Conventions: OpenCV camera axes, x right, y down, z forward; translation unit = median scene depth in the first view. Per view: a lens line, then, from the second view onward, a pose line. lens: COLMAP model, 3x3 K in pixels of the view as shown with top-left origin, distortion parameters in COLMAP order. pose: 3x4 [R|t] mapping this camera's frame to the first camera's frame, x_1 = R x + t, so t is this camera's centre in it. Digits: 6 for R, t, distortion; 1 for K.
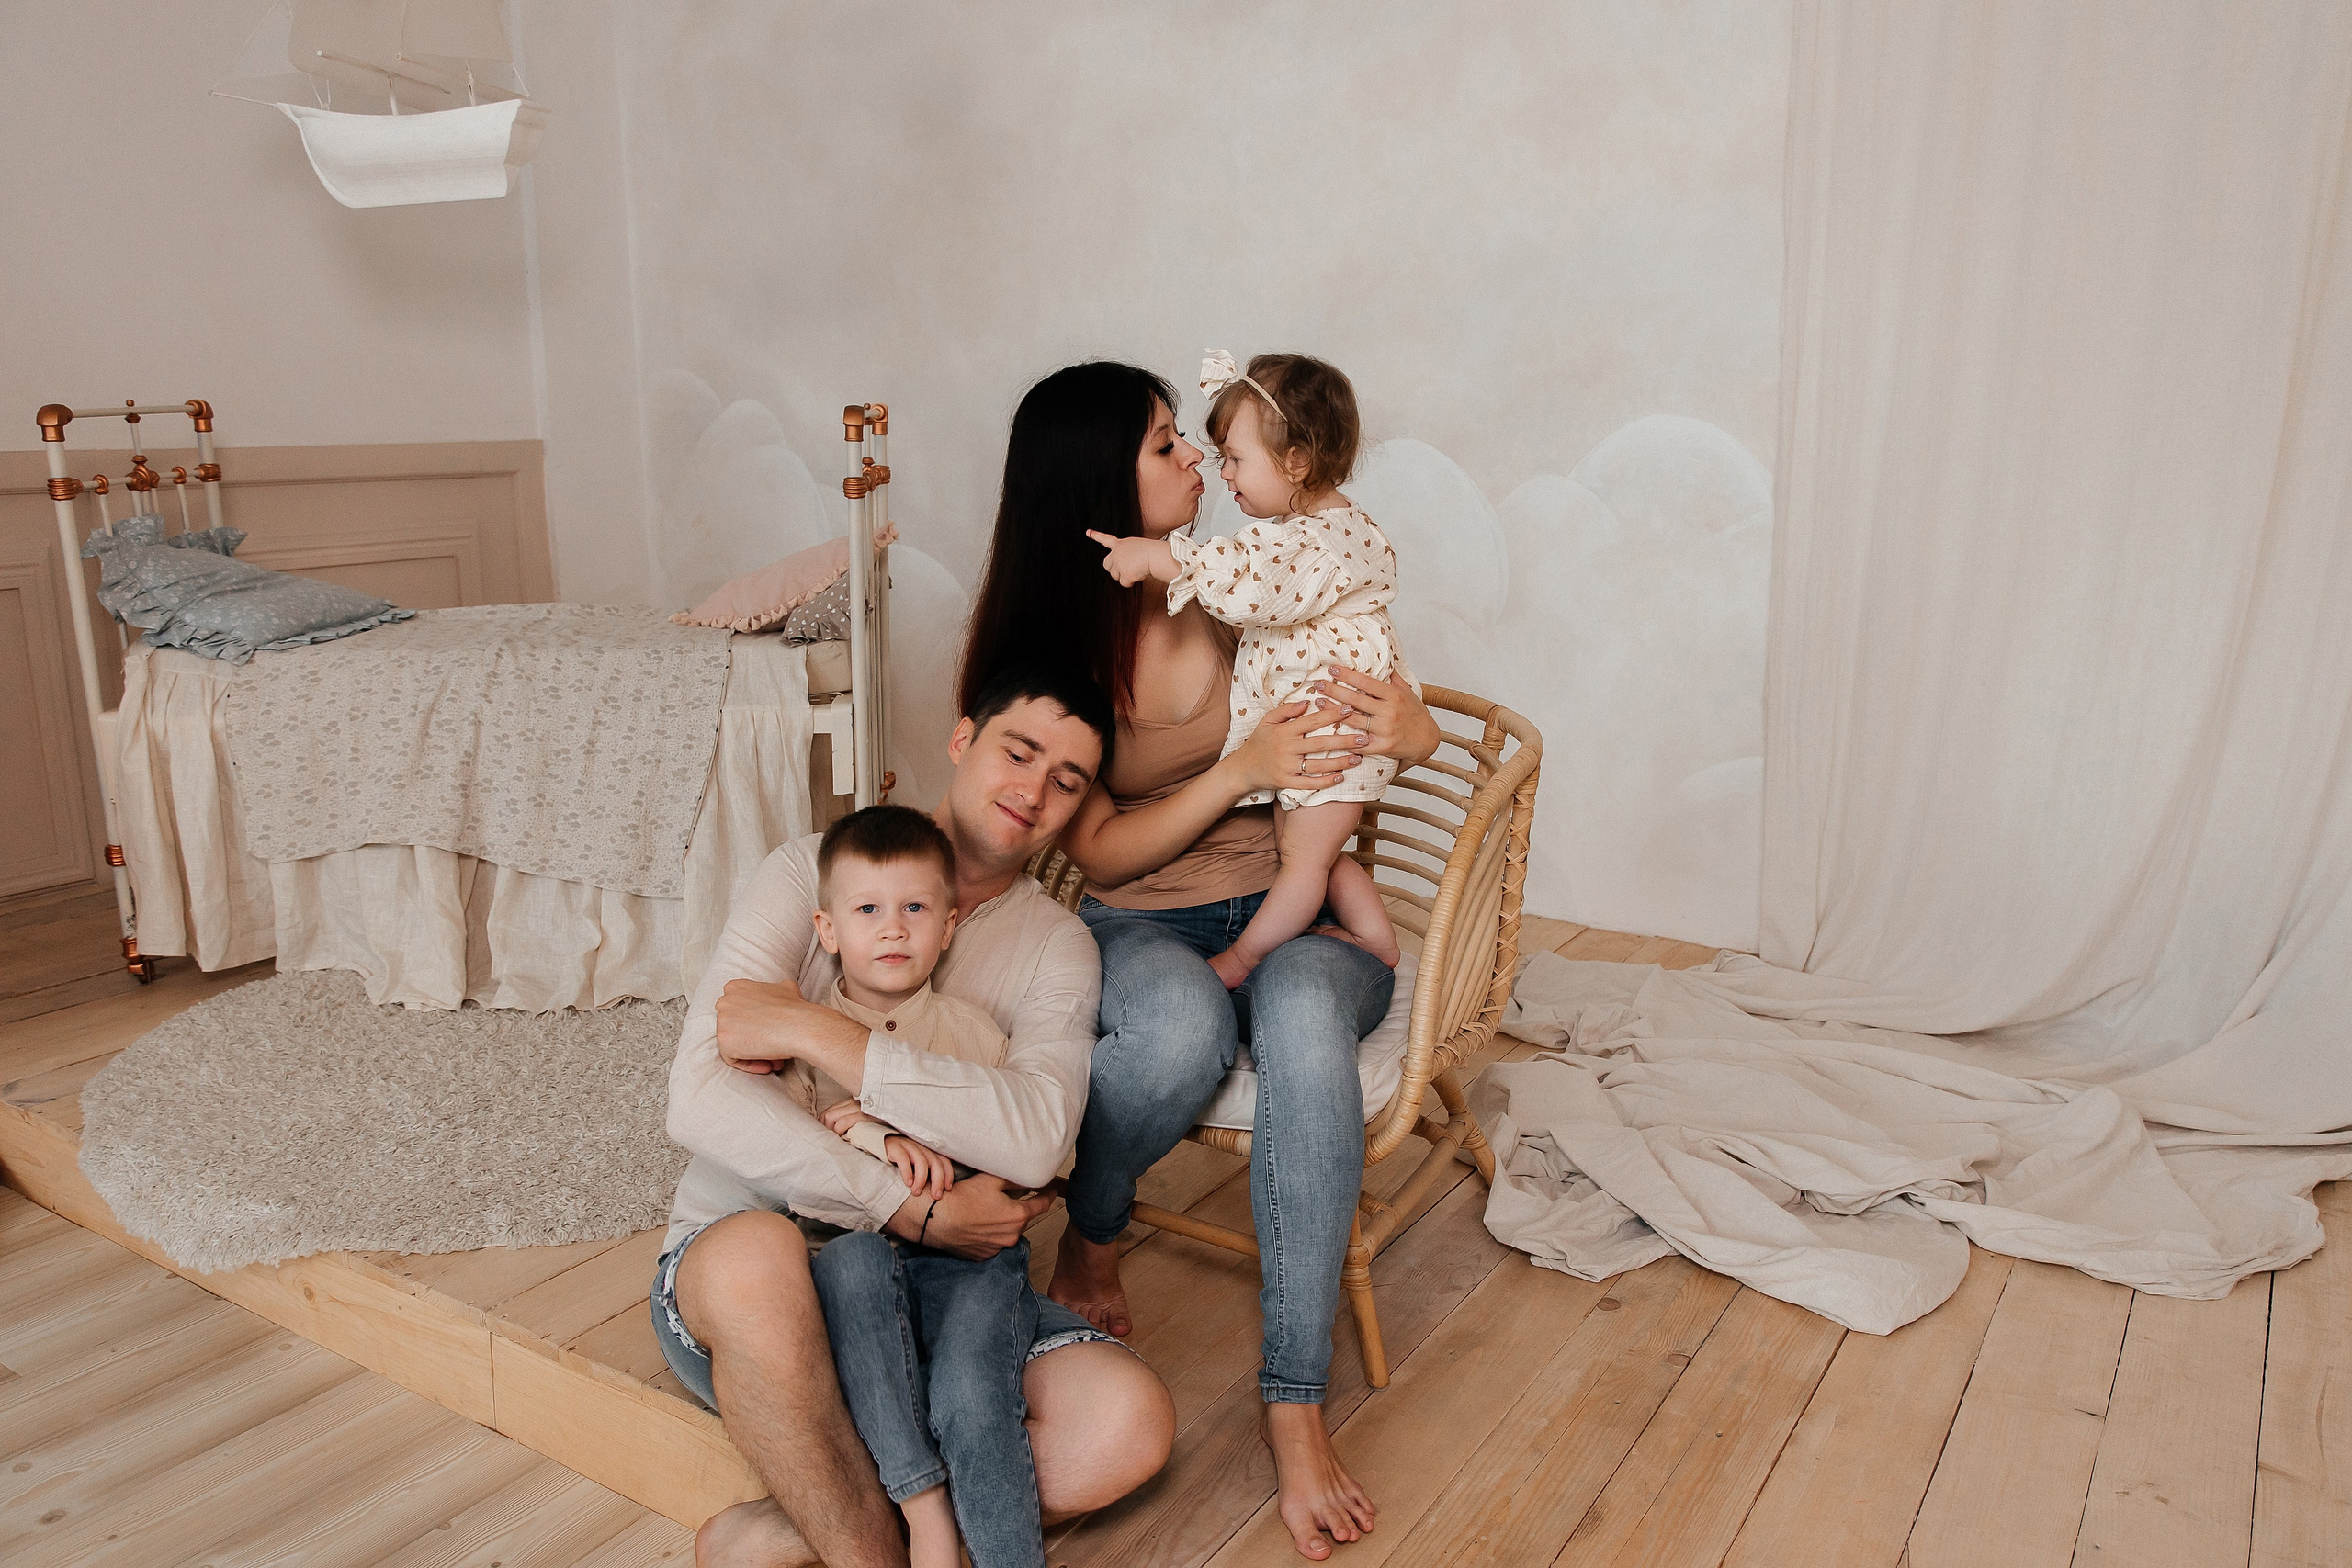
lens RADIAL K [[1613.8, 0, 1176.4], [0, 1613.8, 782.3], [0, 0, 1]] dist [0.005978, 0.000818]
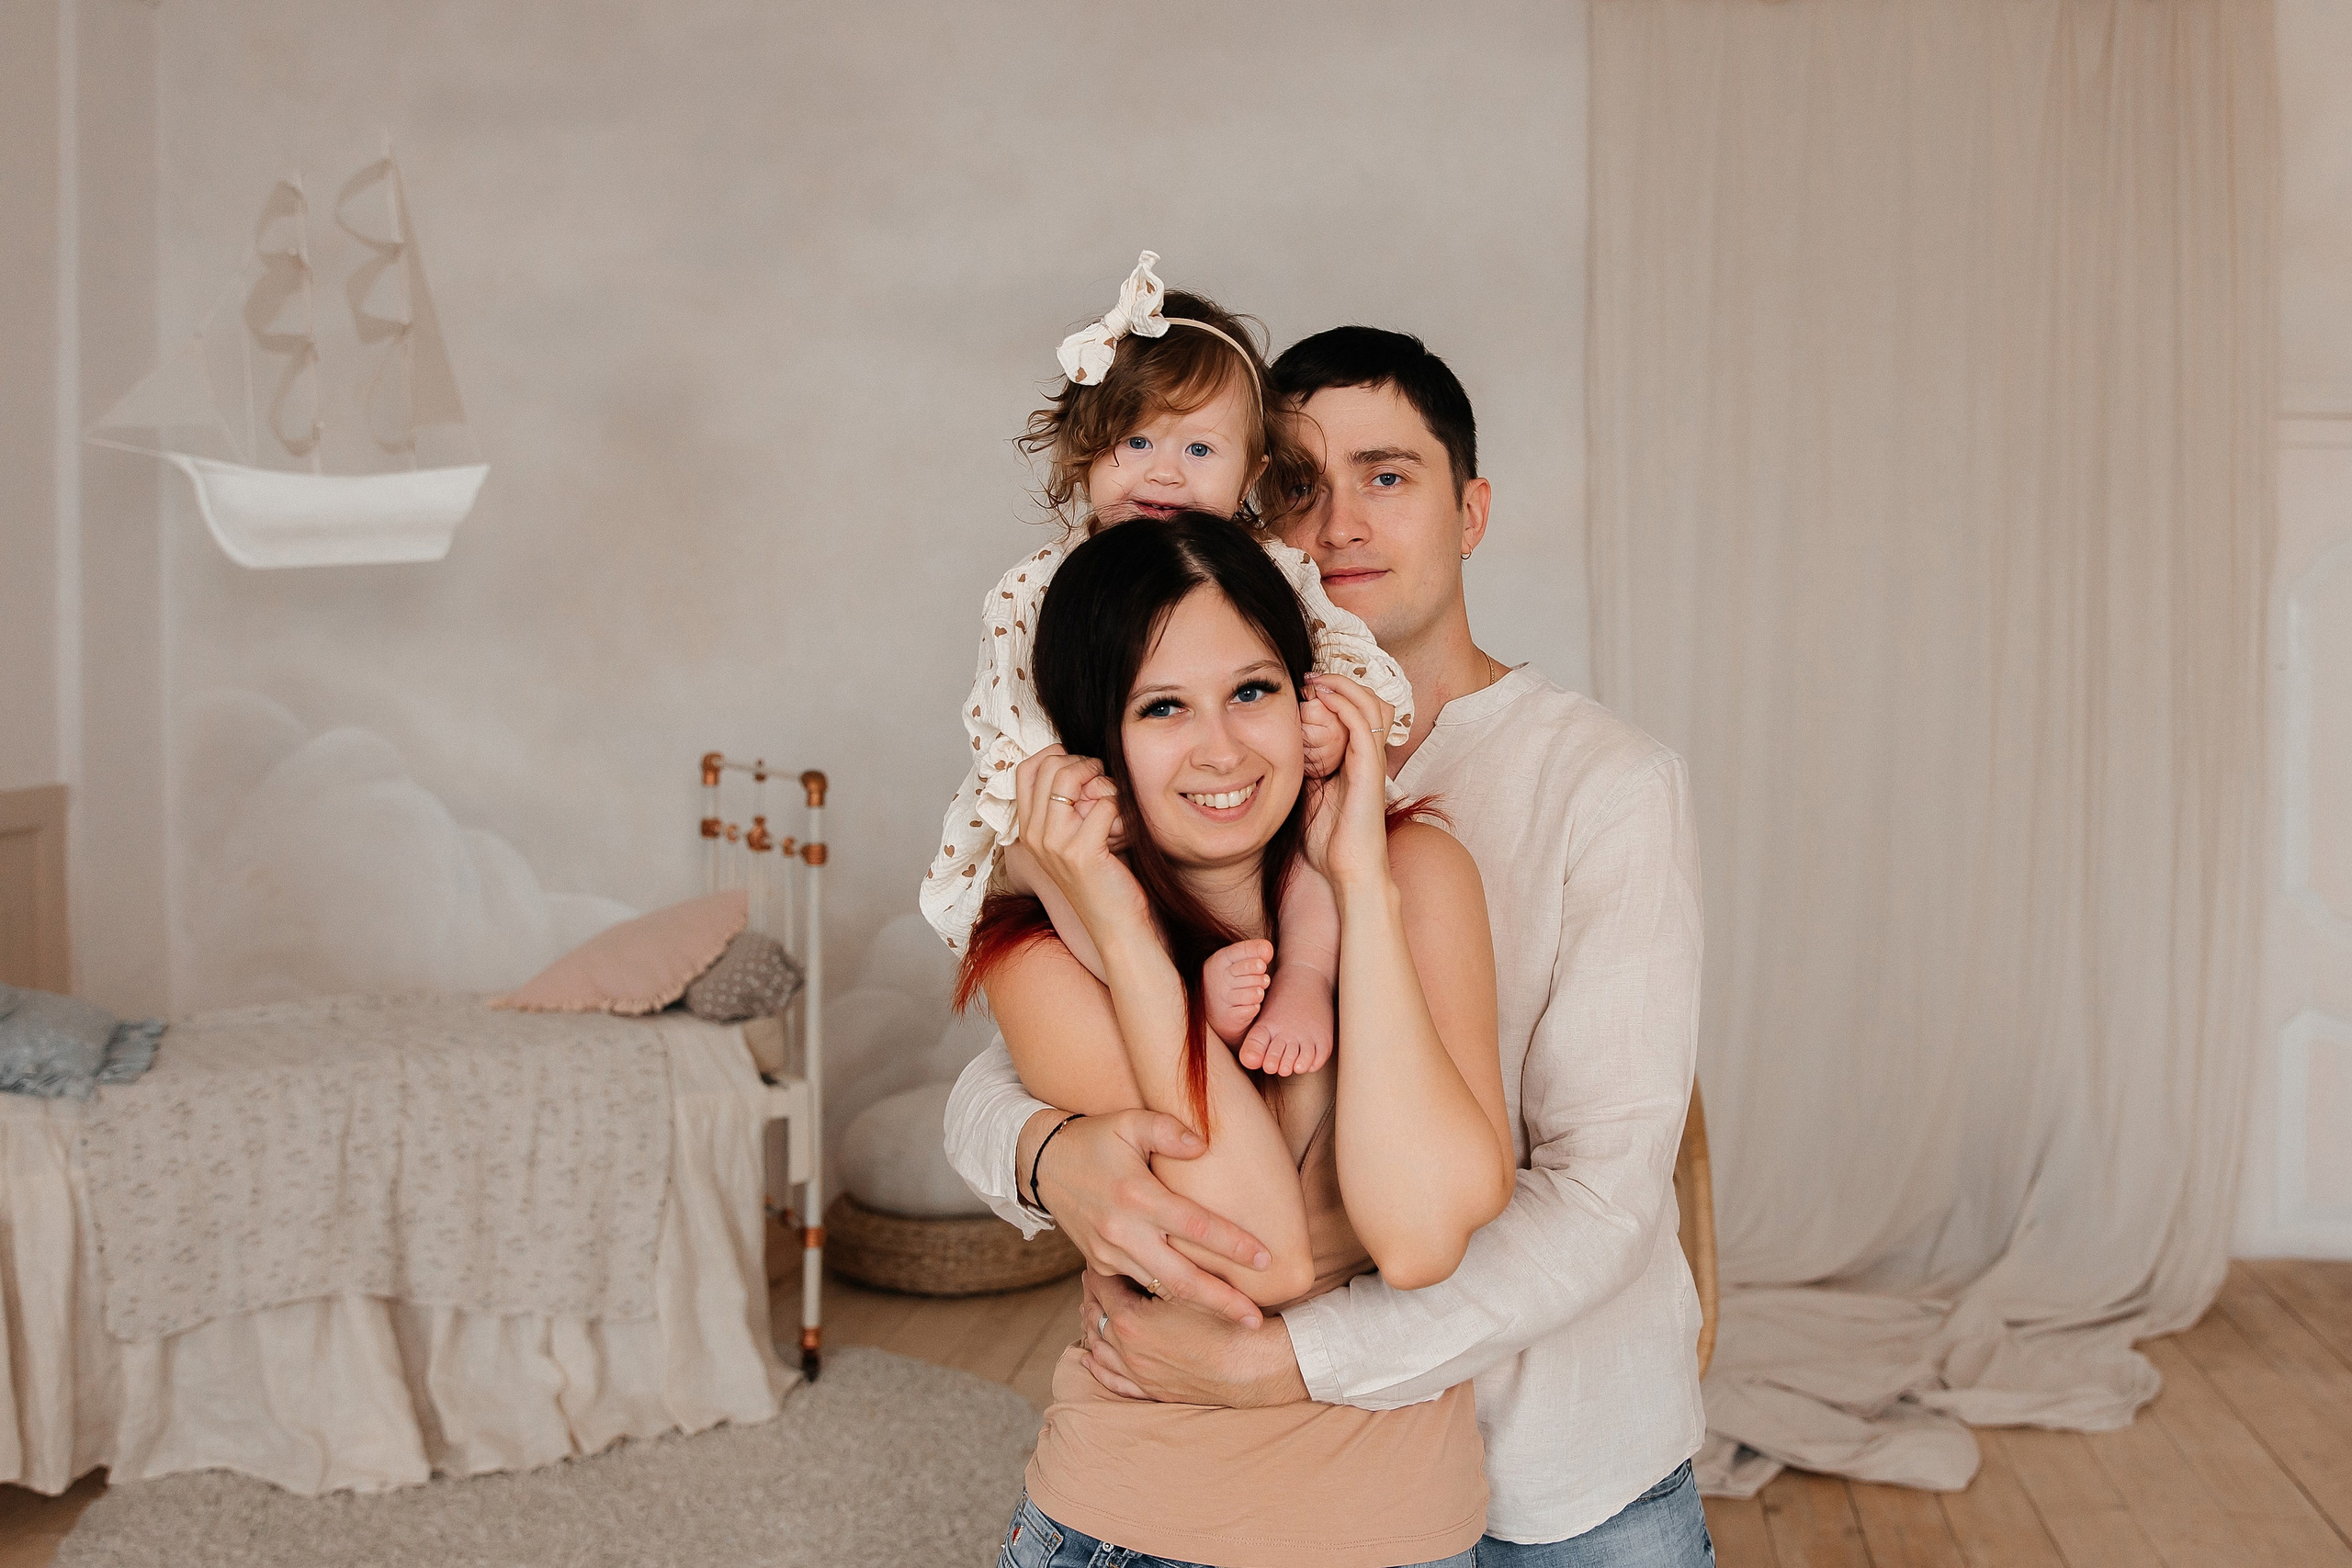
lens RADIAL K [[2253.9, 0, 1176.4], [0, 2253.9, 786.4], [0, 0, 1]] dist [0.010191, 0.000000]
pose [[0.900890, -0.034665, 0.432661, -0.572636], [0.100132, 0.986517, -0.129455, -0.027516], [-0.422340, 0.159948, 0.892214, -0.281207]]
